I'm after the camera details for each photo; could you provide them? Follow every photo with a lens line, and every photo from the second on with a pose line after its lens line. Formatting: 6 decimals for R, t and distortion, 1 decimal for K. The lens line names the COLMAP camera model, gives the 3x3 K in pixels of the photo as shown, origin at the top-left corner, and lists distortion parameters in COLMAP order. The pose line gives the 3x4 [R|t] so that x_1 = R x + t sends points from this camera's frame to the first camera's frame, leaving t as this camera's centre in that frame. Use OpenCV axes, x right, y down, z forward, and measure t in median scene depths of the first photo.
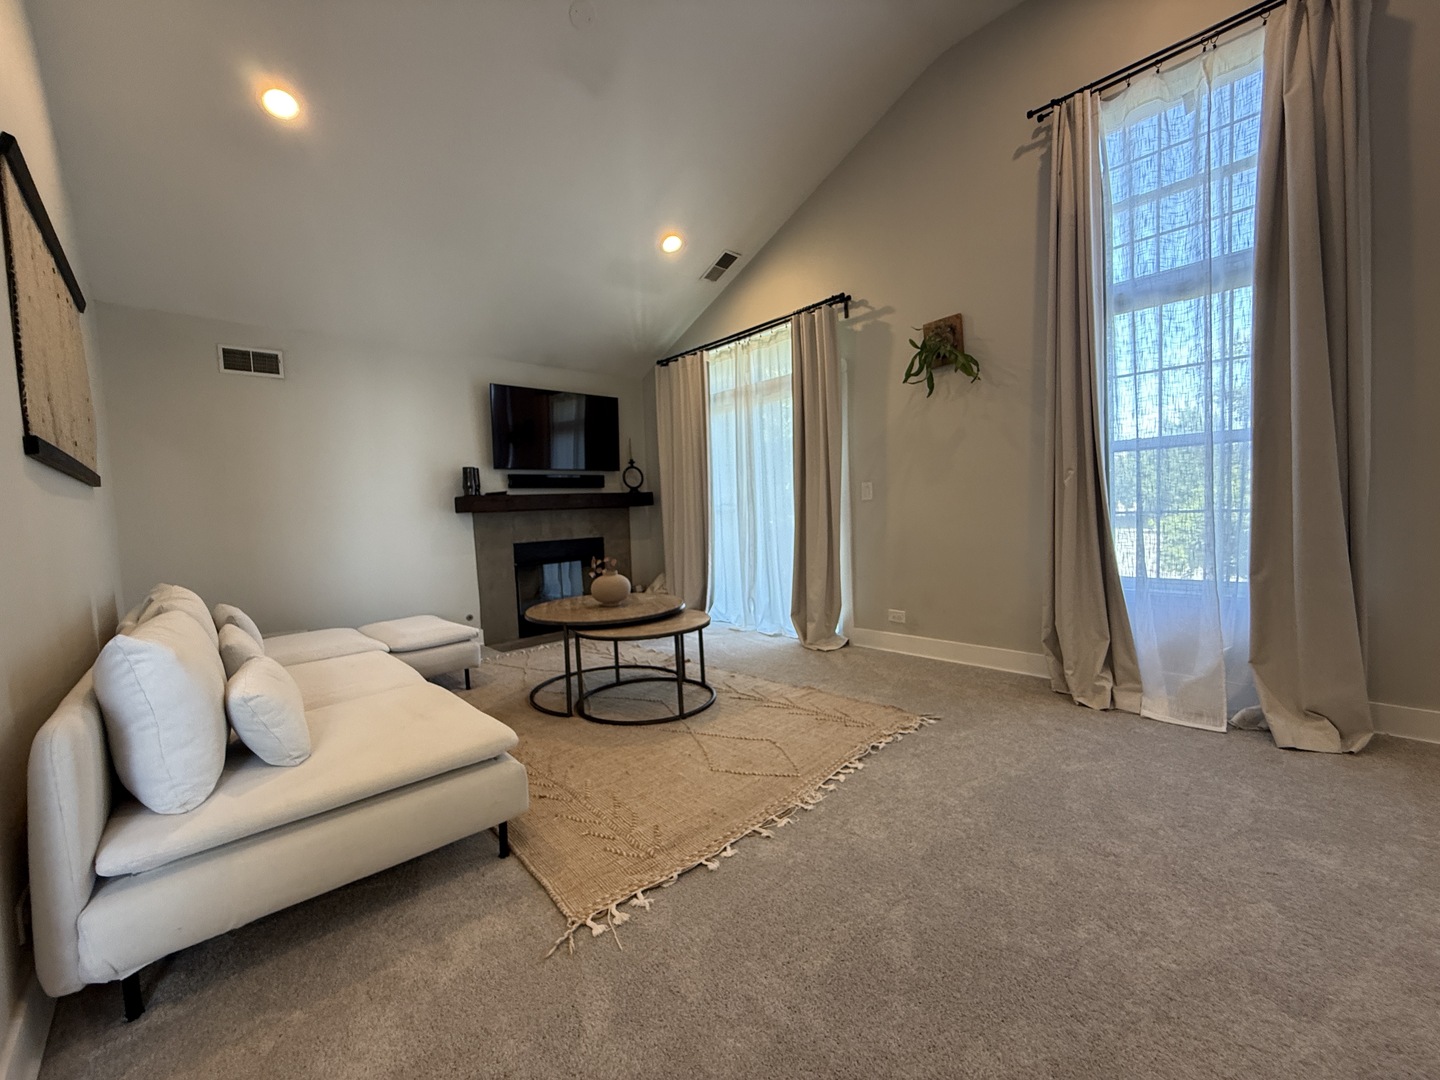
lens RADIAL K [[575.1, 0, 715.2], [0, 575.1, 539.7], [0, 0, 1]] dist [-0.001558, 0.000377]
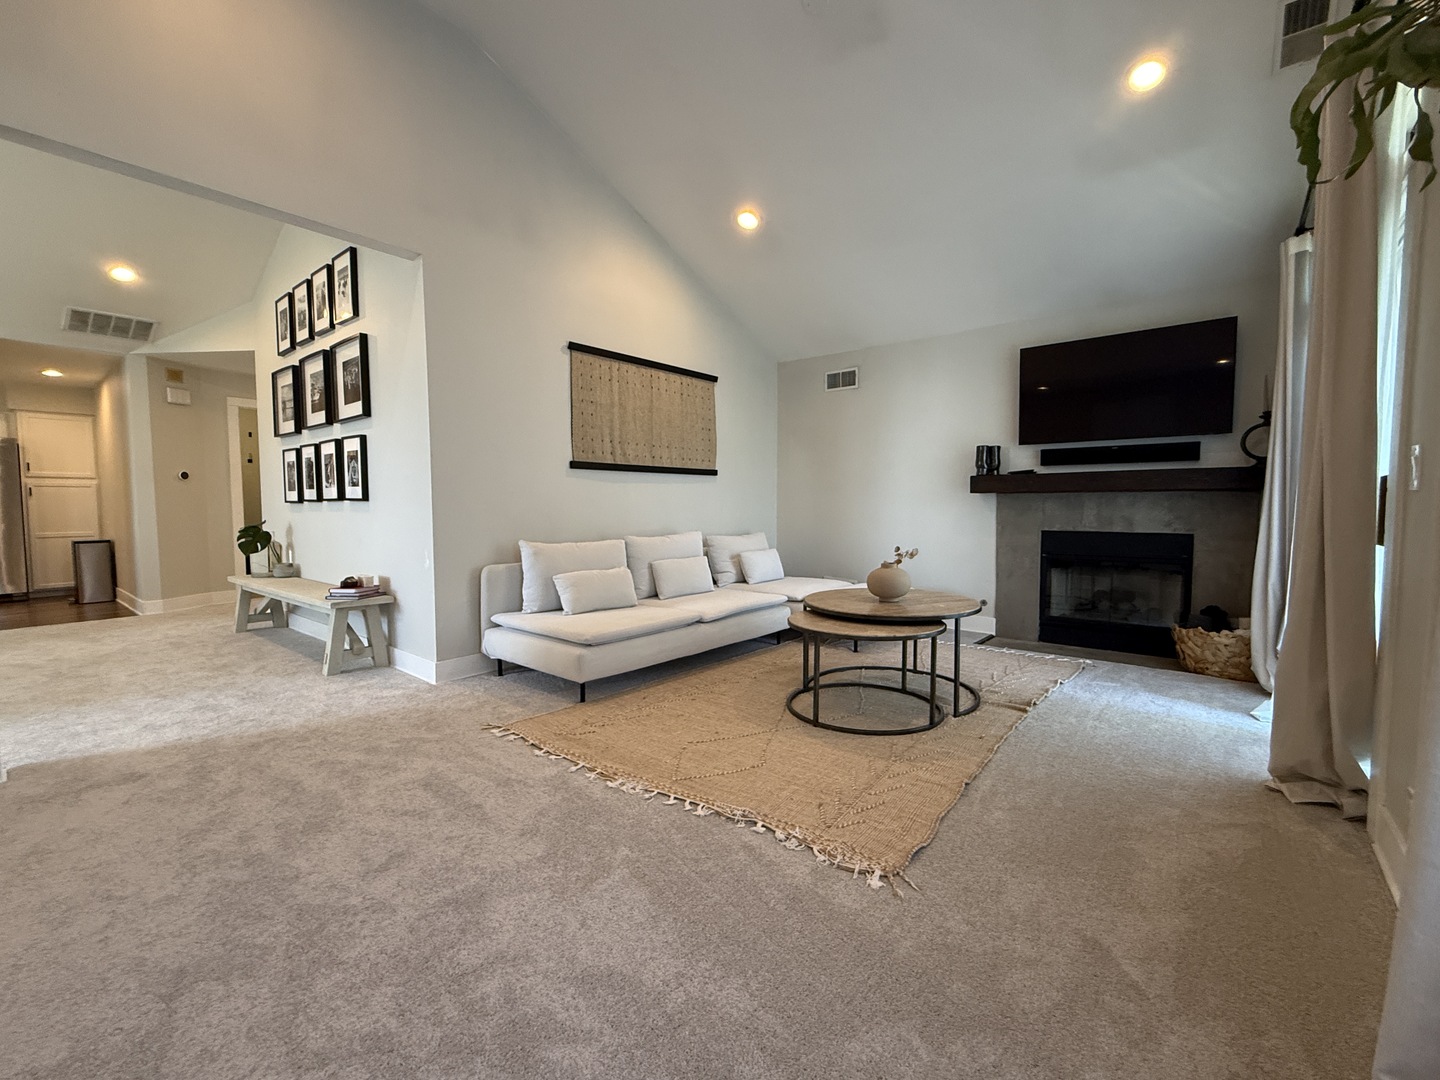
lens RADIAL K [[617.8, 0, 722.1], [0, 617.8, 536.9], [0, 0, 1]] dist [-0.001828, -0.000266]
pose [[0.140793, 0.097629, -0.985214, 0.526927], [-0.054905, 0.994365, 0.090690, -0.043620], [0.988515, 0.041324, 0.145360, 0.420871]]
